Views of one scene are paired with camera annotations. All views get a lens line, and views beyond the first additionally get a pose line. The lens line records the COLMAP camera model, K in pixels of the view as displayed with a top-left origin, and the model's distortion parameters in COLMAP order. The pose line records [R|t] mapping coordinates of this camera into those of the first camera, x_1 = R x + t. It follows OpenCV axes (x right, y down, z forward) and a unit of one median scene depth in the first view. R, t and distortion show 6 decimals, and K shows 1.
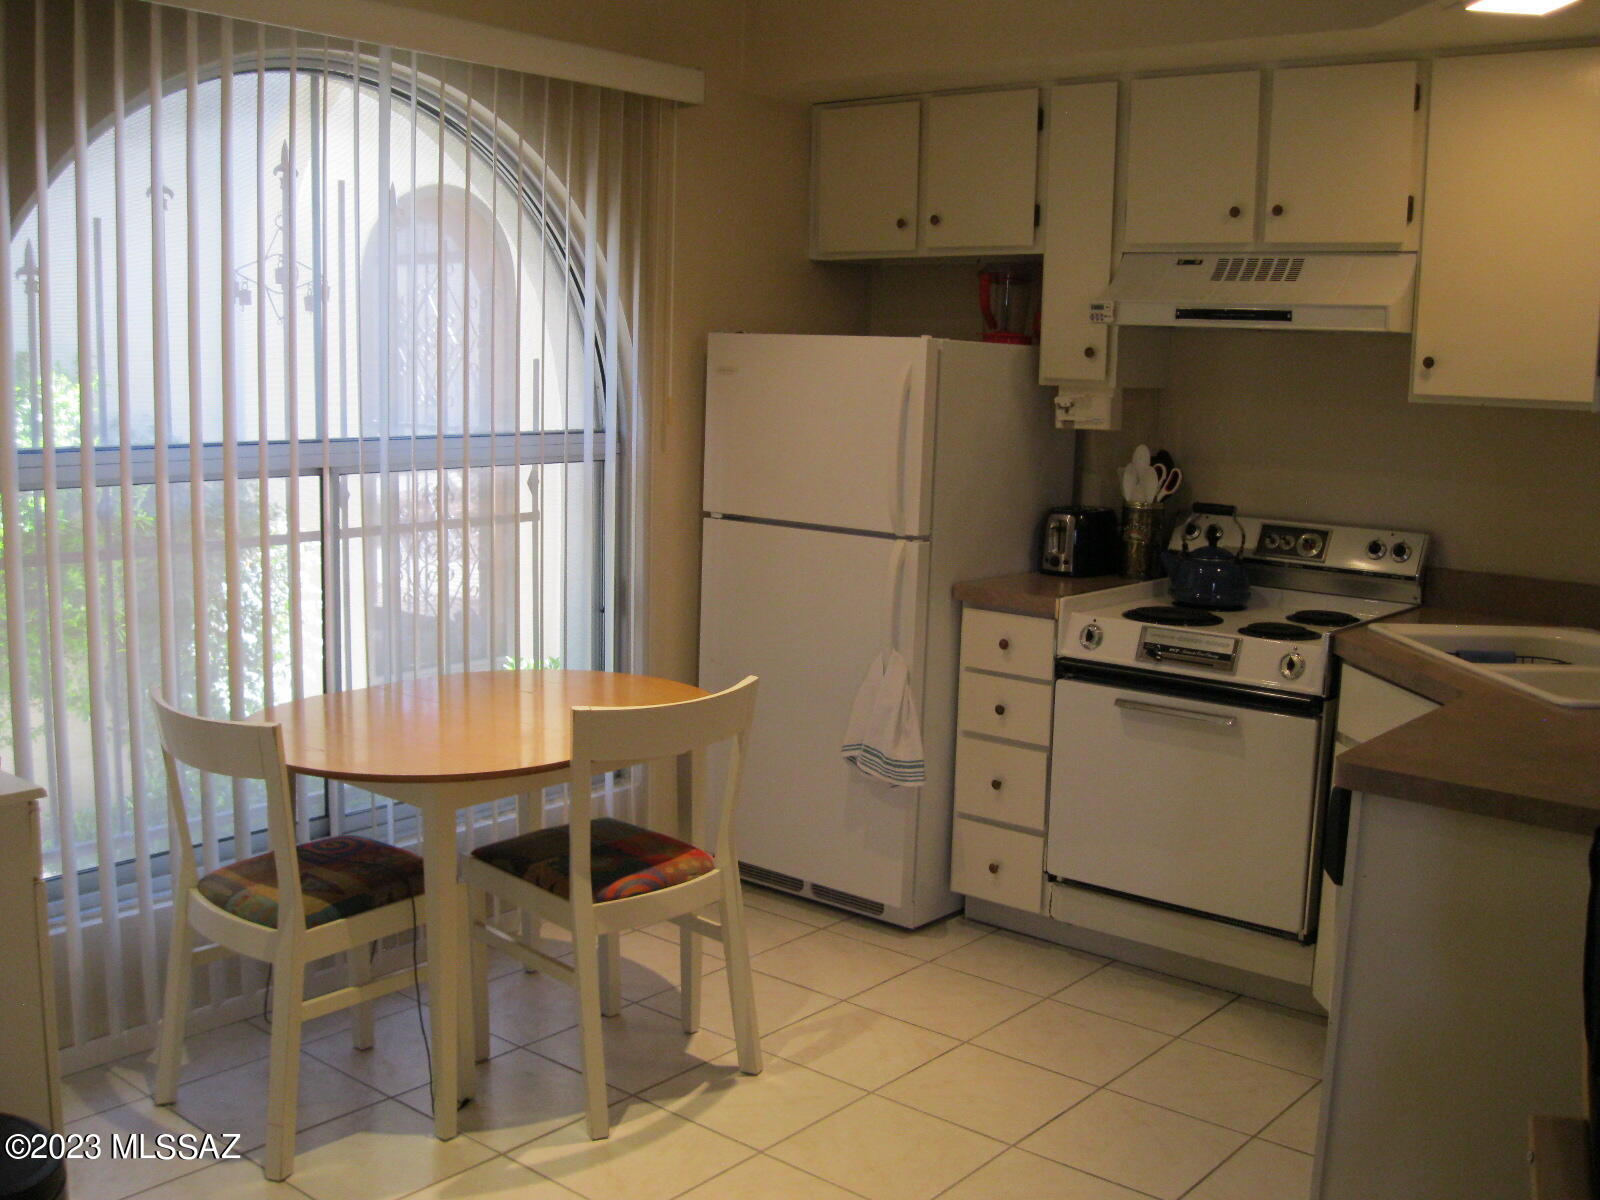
lens RADIAL K [[1641.0, 0, 795.6], [0, 1641.0, 601.5], [0, 0, 1]] dist [-0.091297, 0.000000]
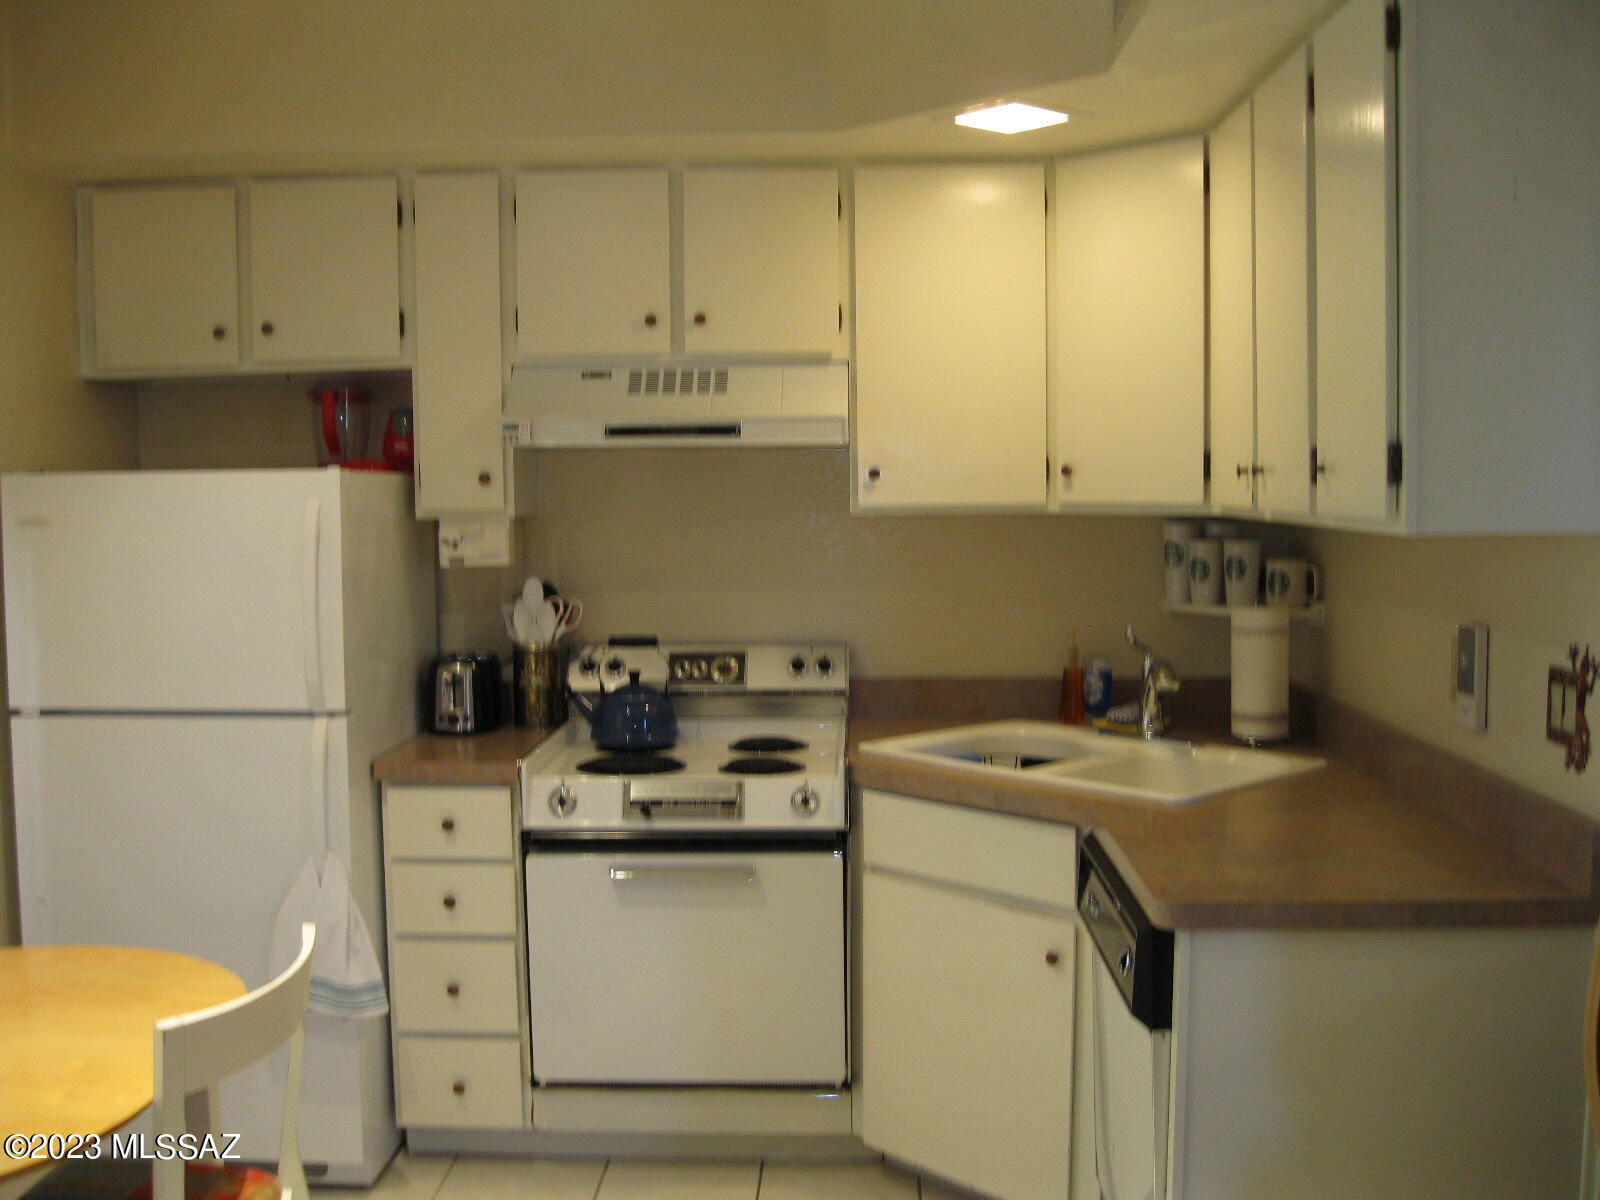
lens RADIAL K [[1641.0, 0, 790.3], [0, 1641.0, 629.1], [0, 0, 1]] dist [-0.091297, 0.000000]
pose [[0.803162, -0.090643, 0.588825, -0.215065], [0.122053, 0.992429, -0.013709, -0.040577], [-0.583124, 0.082879, 0.808145, 0.202535]]
